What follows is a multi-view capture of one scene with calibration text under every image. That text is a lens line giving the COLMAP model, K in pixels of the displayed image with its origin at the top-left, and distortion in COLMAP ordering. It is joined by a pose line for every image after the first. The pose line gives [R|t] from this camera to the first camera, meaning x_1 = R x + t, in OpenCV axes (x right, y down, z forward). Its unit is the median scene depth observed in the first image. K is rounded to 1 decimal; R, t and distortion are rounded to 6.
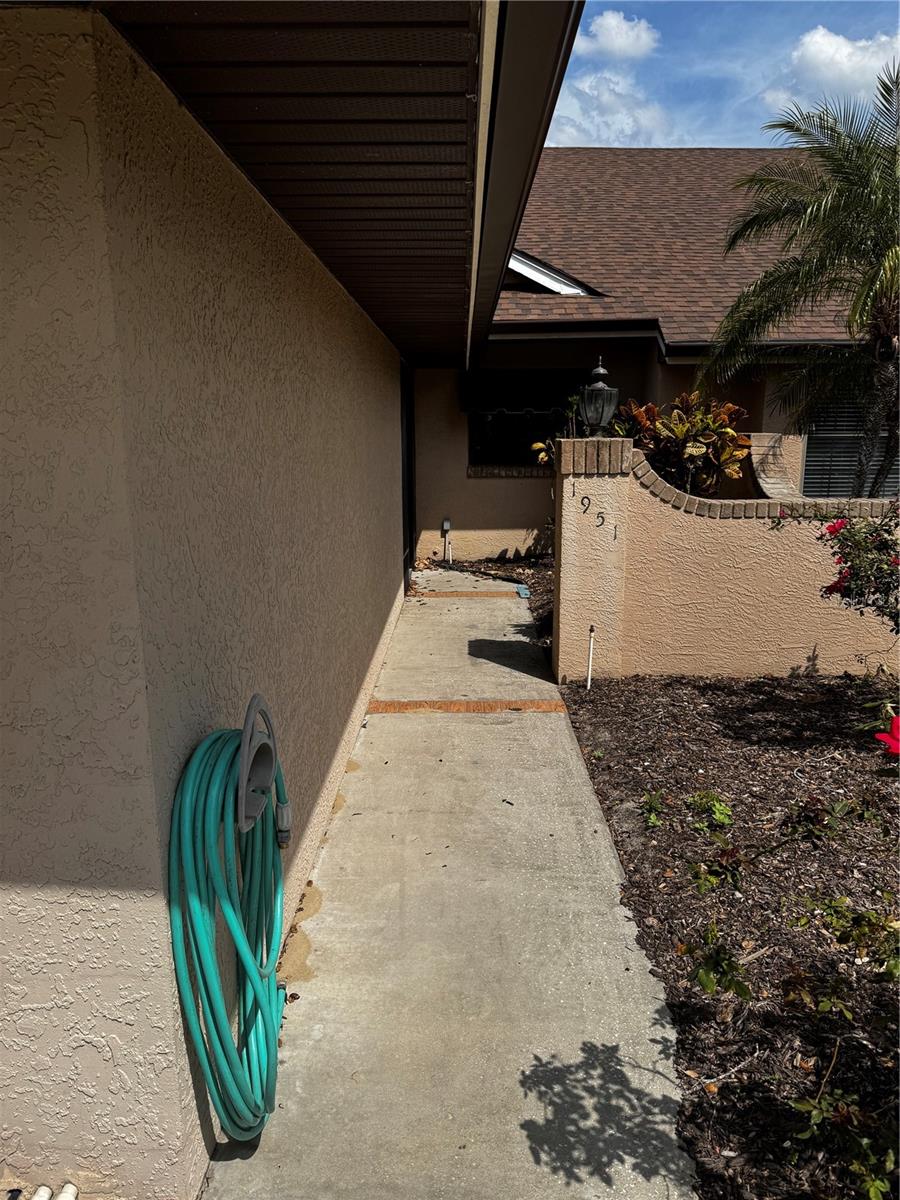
lens RADIAL K [[837.6, 0, 450.0], [0, 837.6, 600.0], [0, 0, 1]] dist [-0.001023, -0.000327]
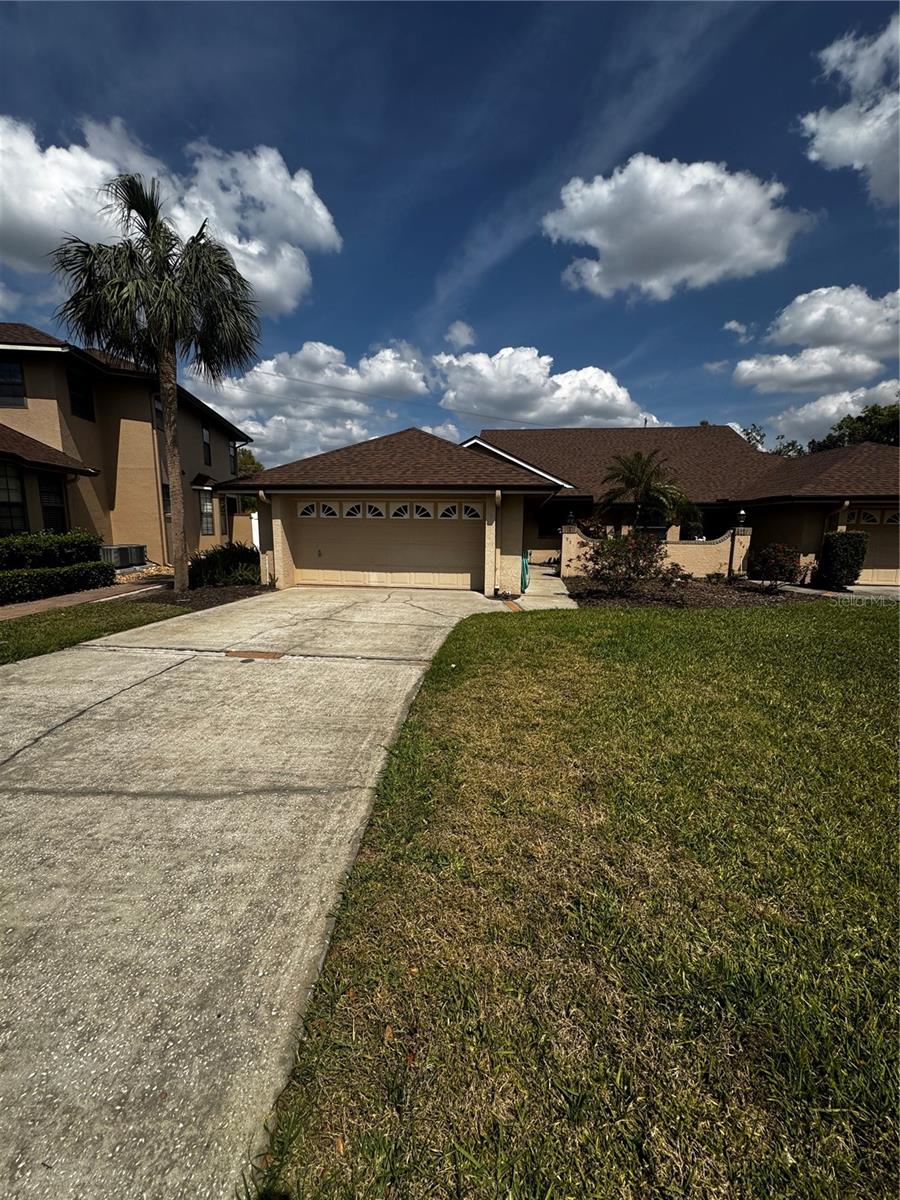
lens RADIAL K [[477.2, 0, 451.0], [0, 477.2, 602.4], [0, 0, 1]] dist [-0.001452, -0.000132]
pose [[0.991256, 0.023824, -0.129787, -0.124965], [-0.030404, 0.998338, -0.048952, 0.367483], [0.128405, 0.052470, 0.990333, -1.637803]]
